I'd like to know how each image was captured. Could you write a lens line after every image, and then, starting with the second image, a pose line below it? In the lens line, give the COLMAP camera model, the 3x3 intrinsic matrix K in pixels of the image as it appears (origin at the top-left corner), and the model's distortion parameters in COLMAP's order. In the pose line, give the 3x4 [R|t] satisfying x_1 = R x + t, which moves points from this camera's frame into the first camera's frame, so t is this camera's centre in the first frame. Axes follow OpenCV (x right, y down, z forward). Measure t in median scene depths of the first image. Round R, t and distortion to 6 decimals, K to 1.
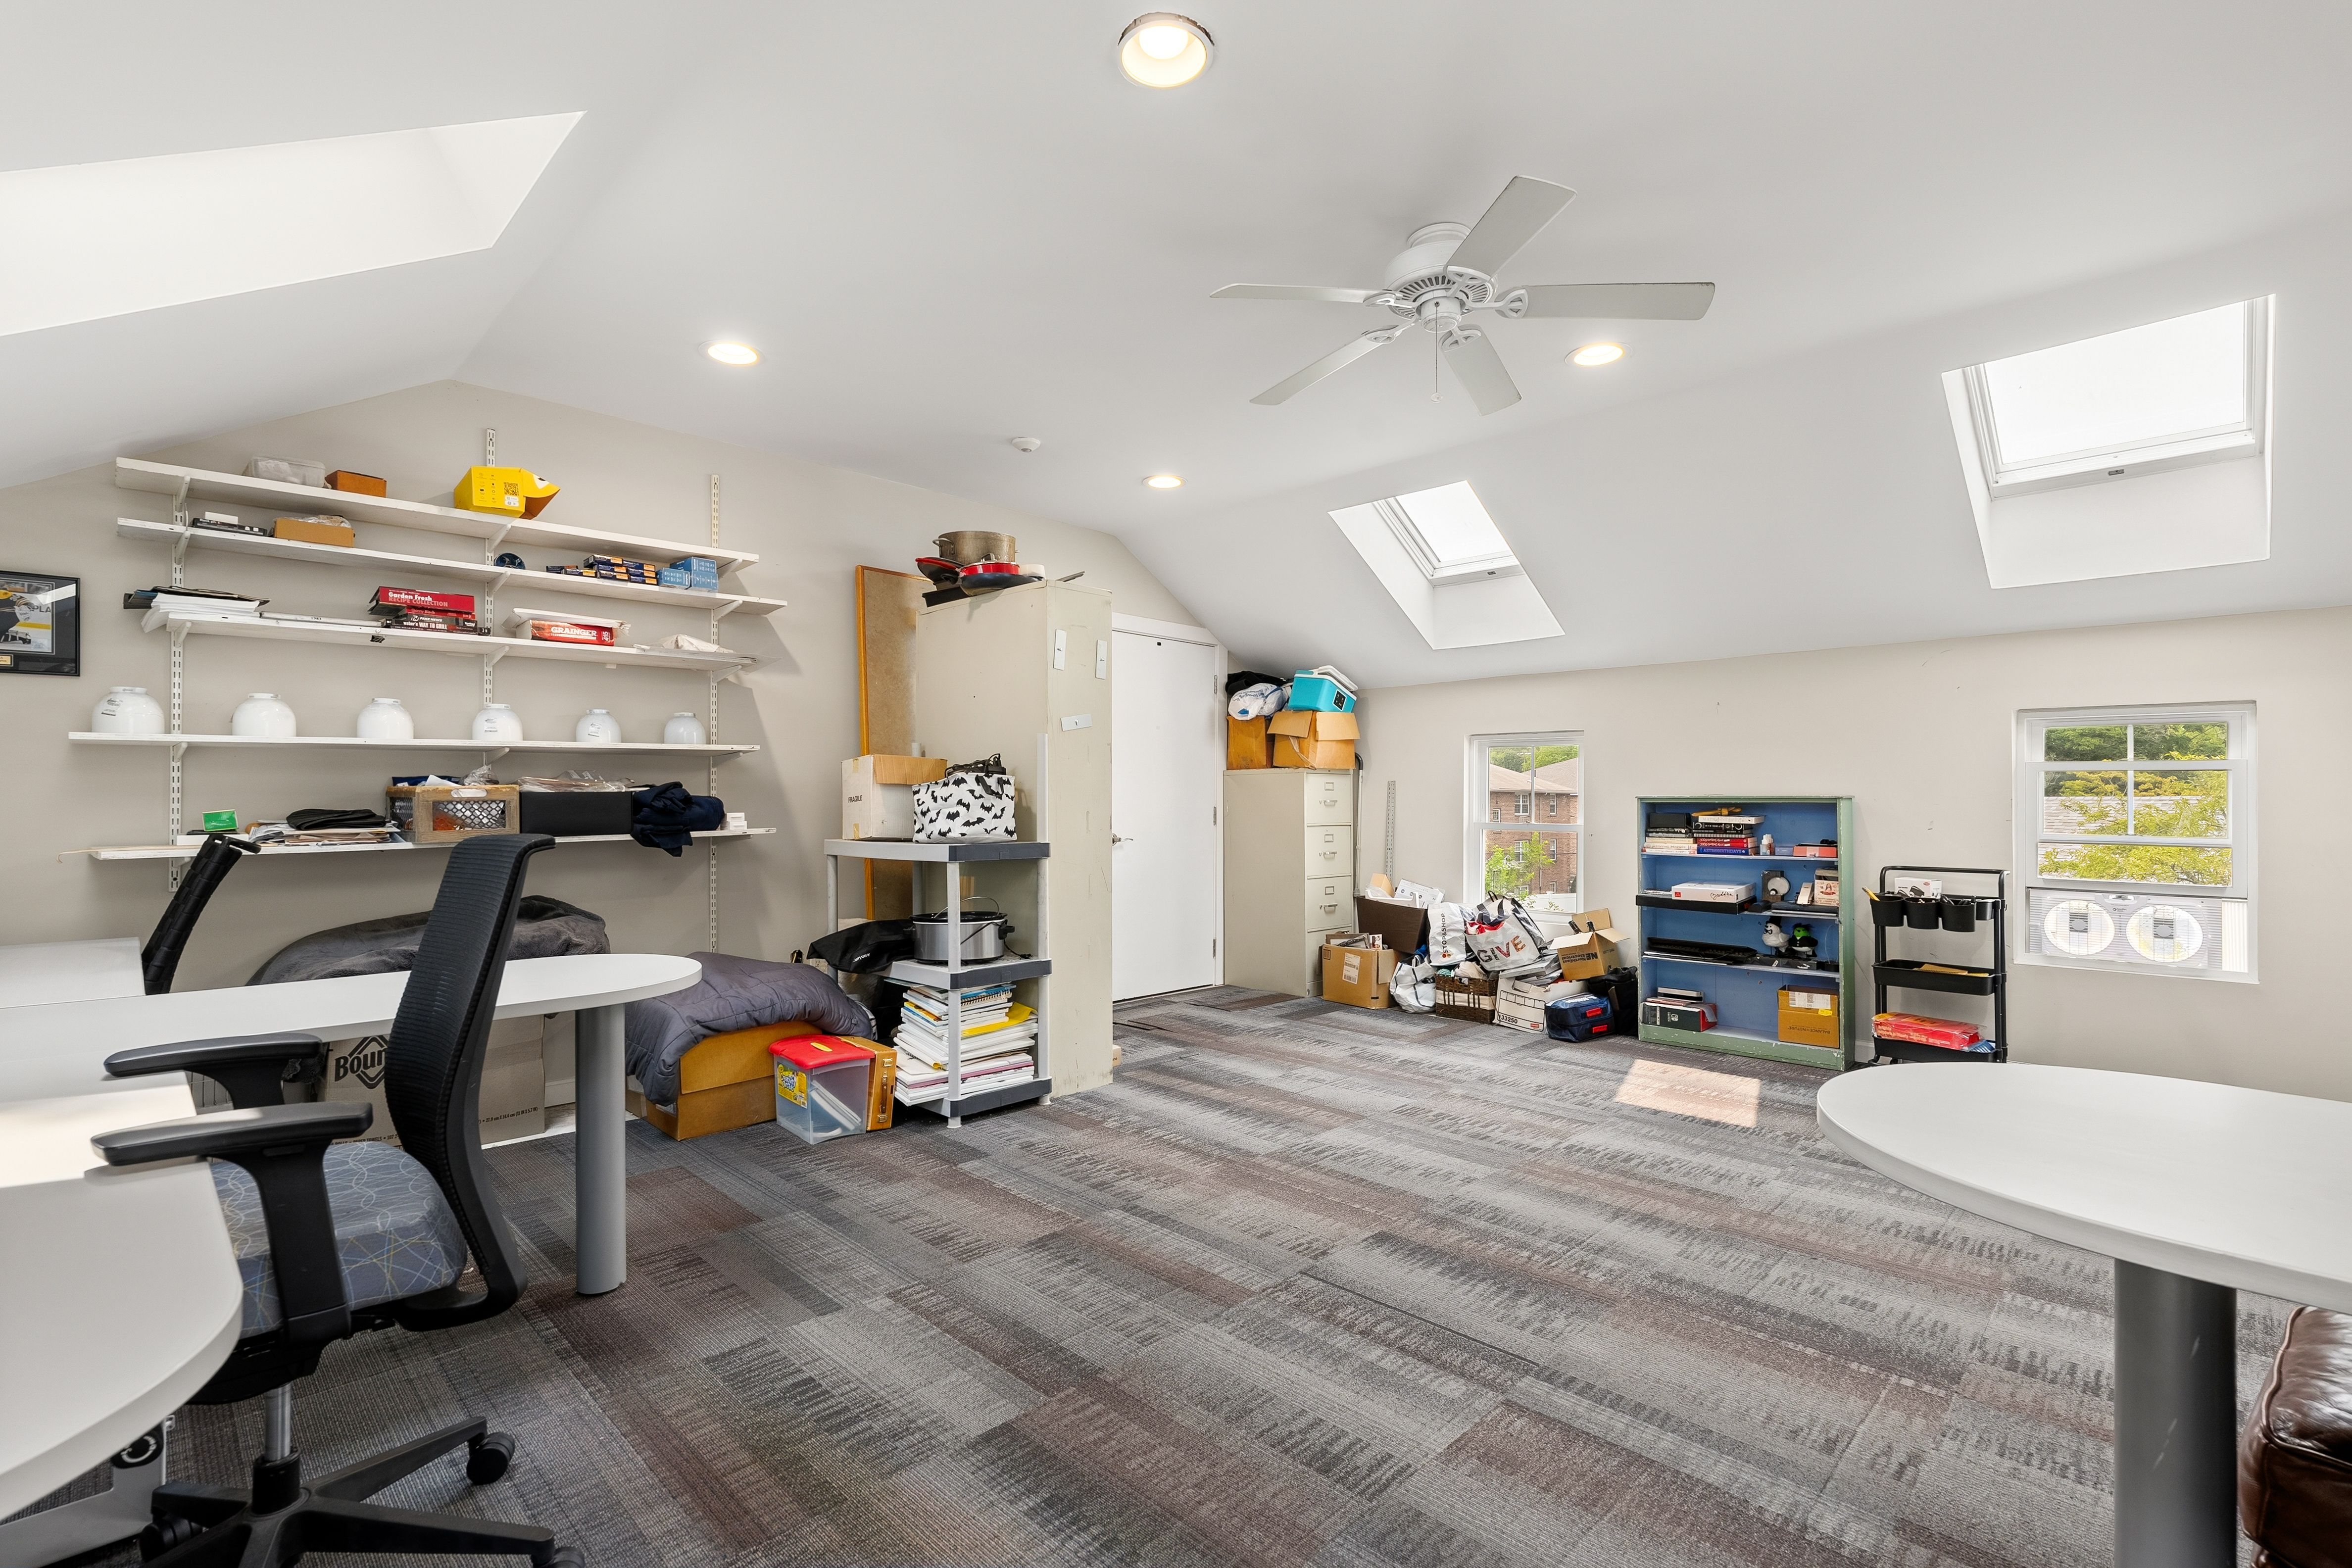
lens RADIAL K [[1067.2, 0, 1175.4], [0, 1067.2, 794.3], [0, 0, 1]] dist [-0.009611, 0.000535]
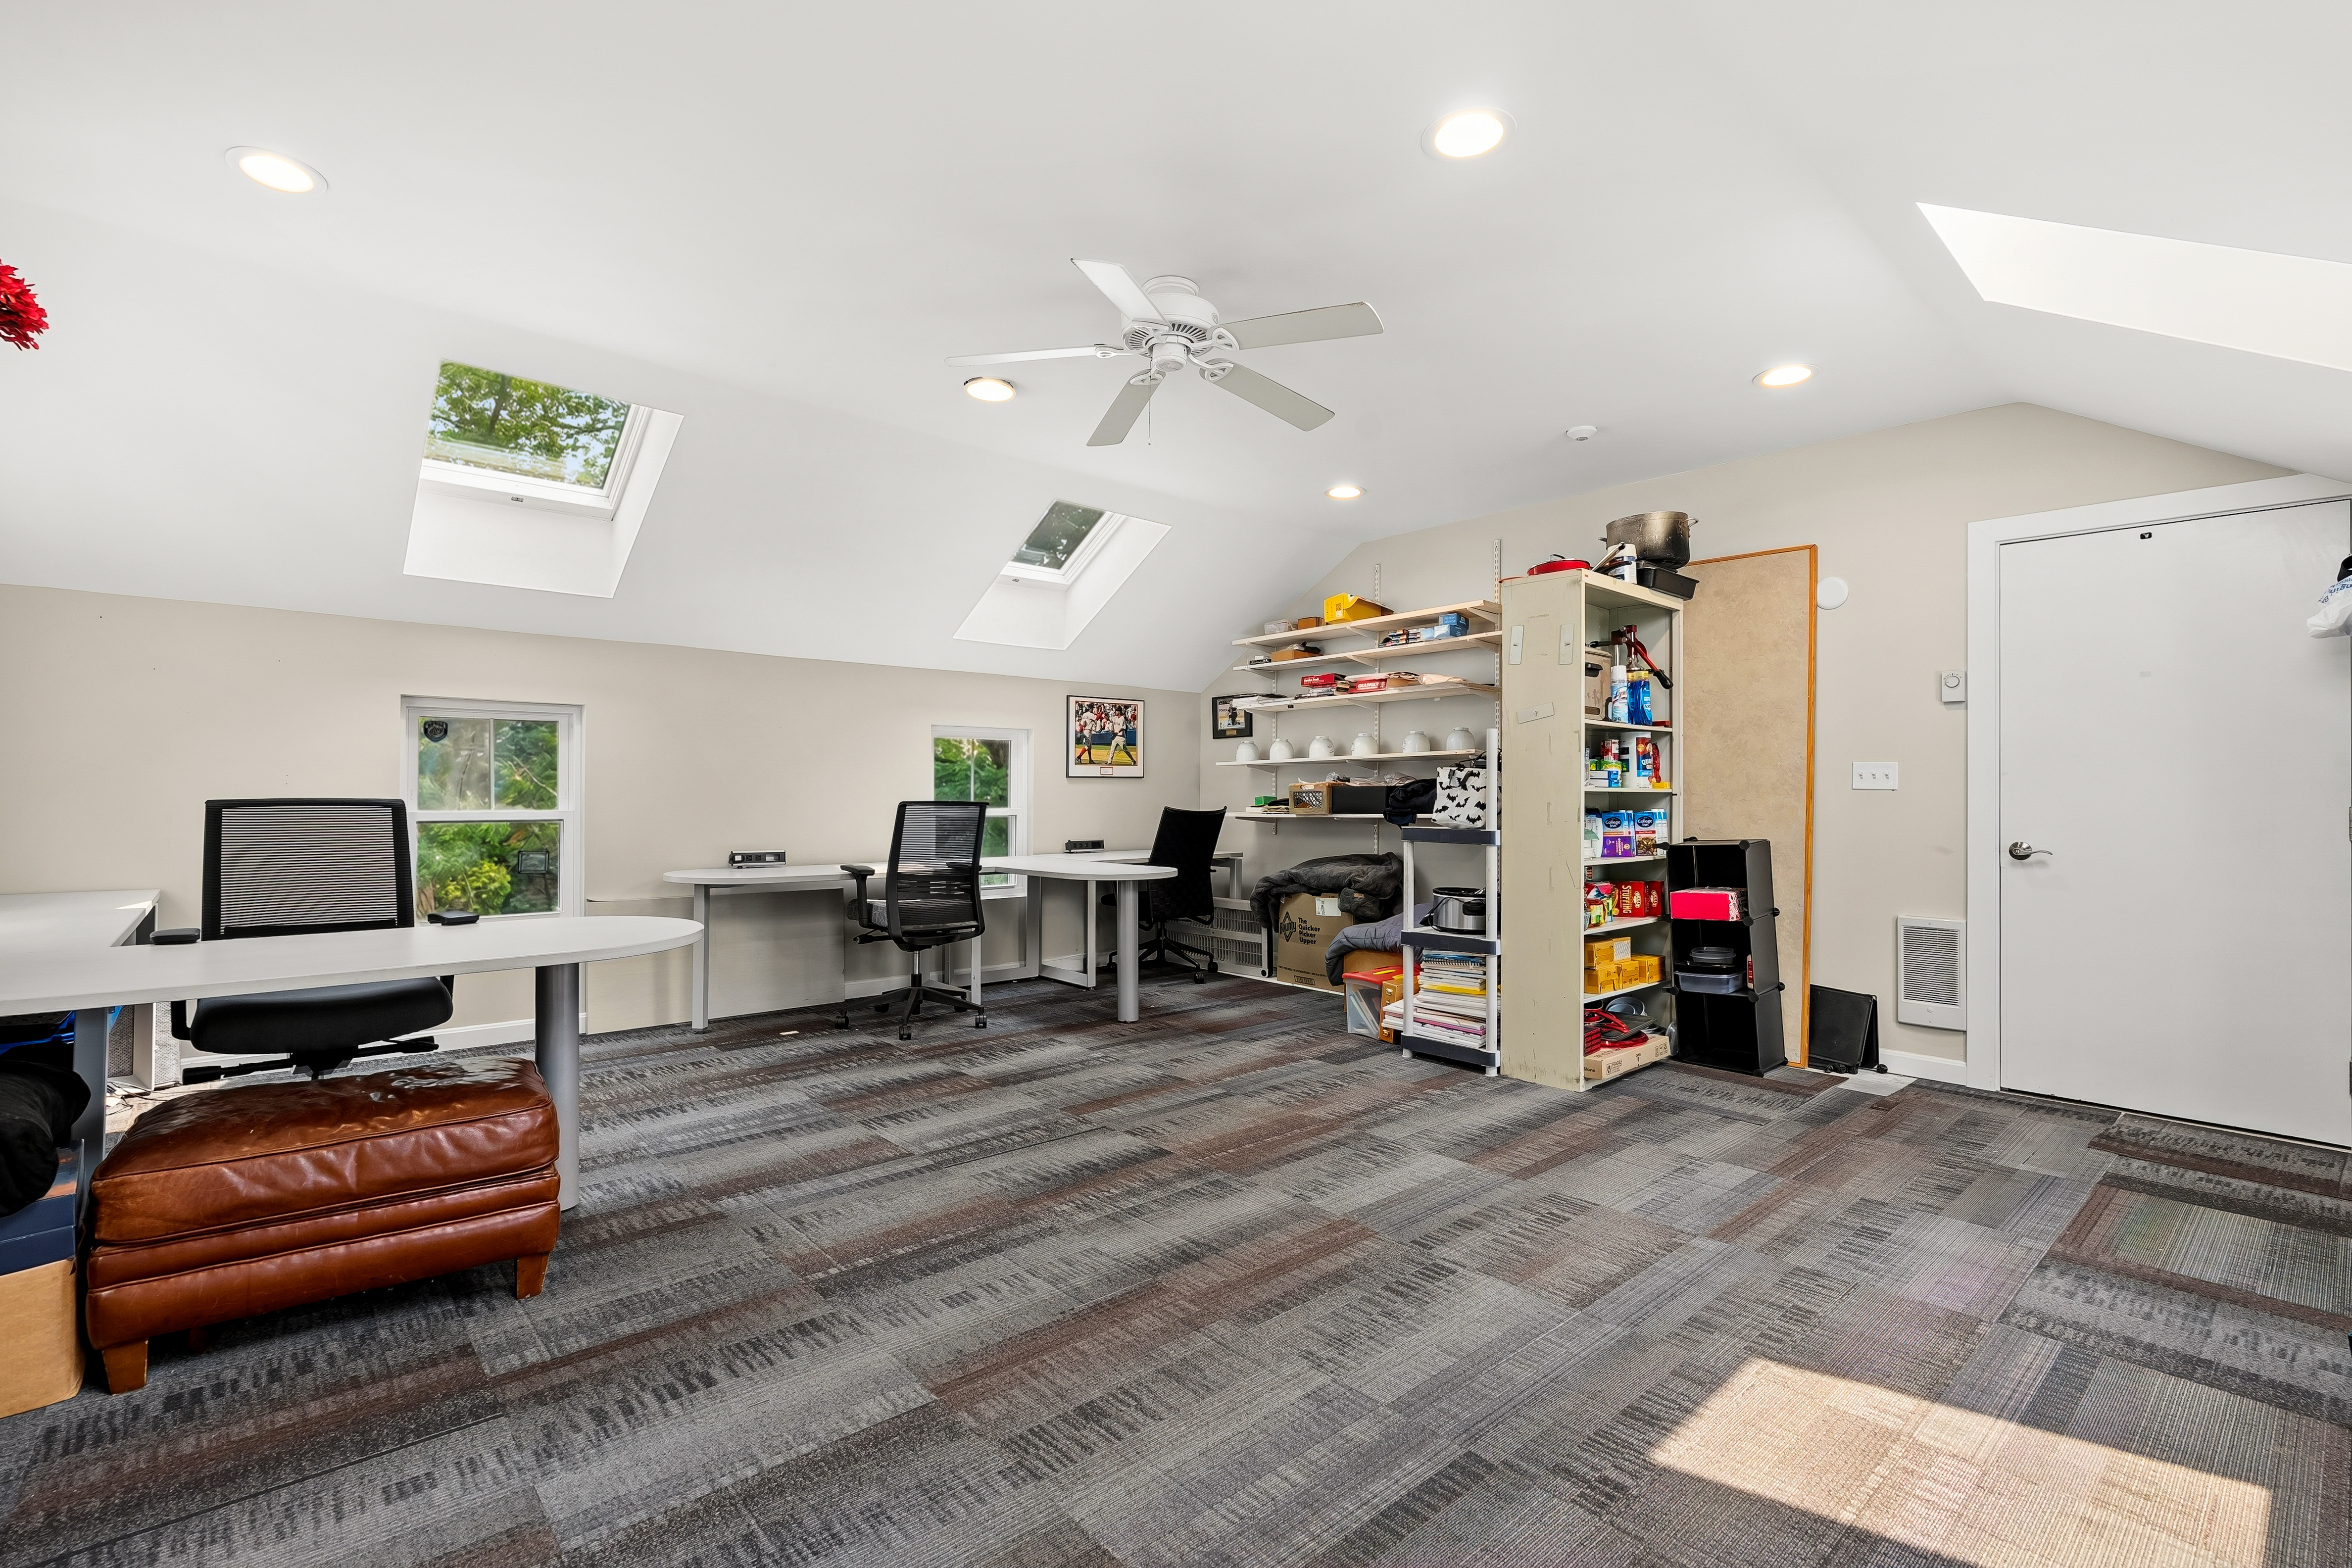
lens RADIAL K [[1067.2, 0, 1174.8], [0, 1067.2, 786.3], [0, 0, 1]] dist [-0.009611, 0.000535]
pose [[-0.060518, -0.005307, -0.998153, 1.219005], [0.002850, 0.999981, -0.005490, 0.007211], [0.998163, -0.003177, -0.060502, 0.948840]]
